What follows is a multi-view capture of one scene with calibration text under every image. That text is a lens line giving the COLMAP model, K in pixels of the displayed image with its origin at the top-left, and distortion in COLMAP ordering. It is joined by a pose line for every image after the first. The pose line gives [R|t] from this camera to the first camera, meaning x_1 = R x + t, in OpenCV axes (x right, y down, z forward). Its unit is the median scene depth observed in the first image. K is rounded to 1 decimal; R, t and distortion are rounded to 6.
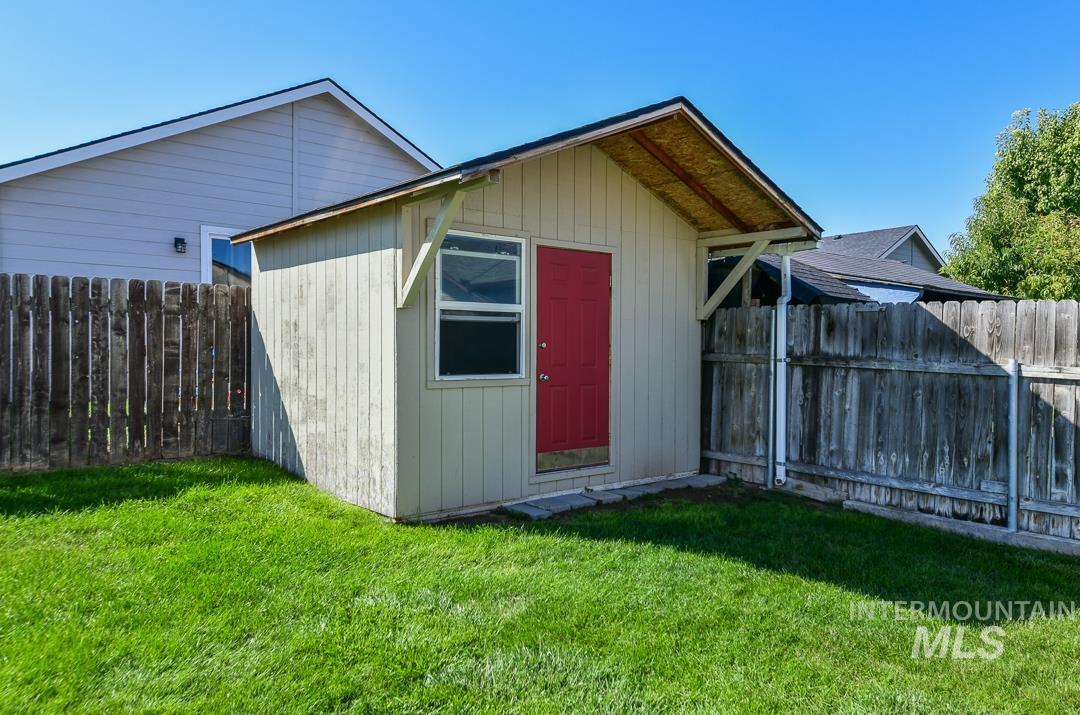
lens RADIAL K [[772.1, 0, 544.5], [0, 772.1, 356.3], [0, 0, 1]] dist [0.011376, 0.000769]
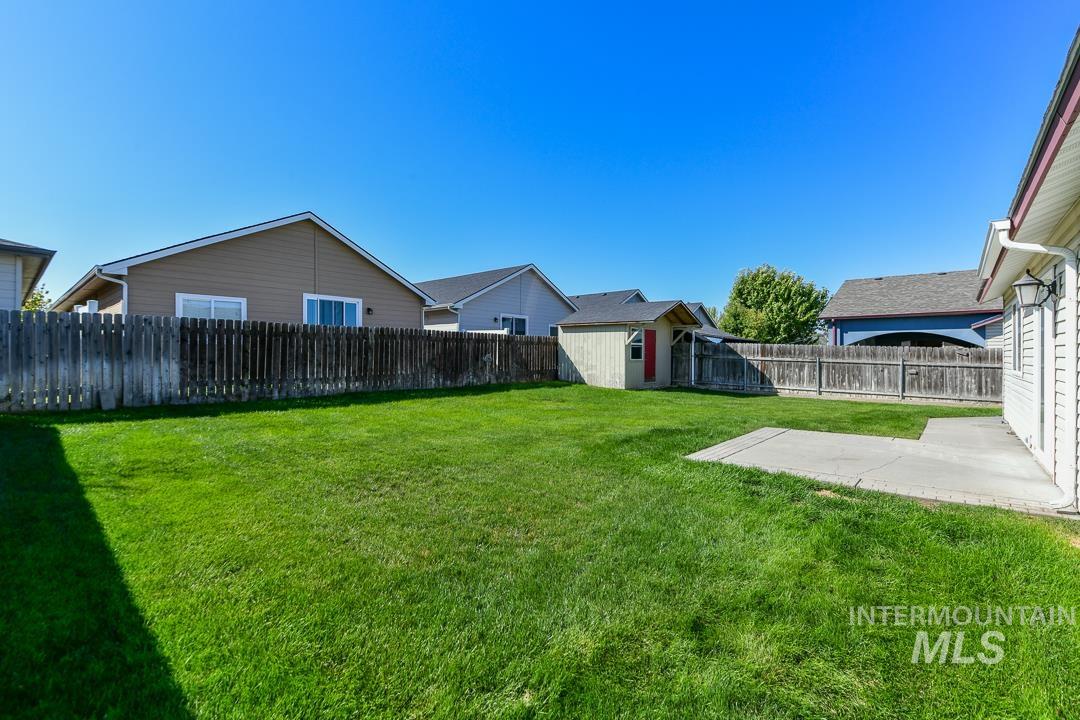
lens RADIAL K [[474.9, 0, 534.1], [0, 474.9, 358.3], [0, 0, 1]] dist [0.002888, 0.000054]
pose [[0.988517, -0.001404, 0.151106, -0.930267], [0.001365, 0.999999, 0.000356, 0.015387], [-0.151106, -0.000146, 0.988518, -1.405150]]
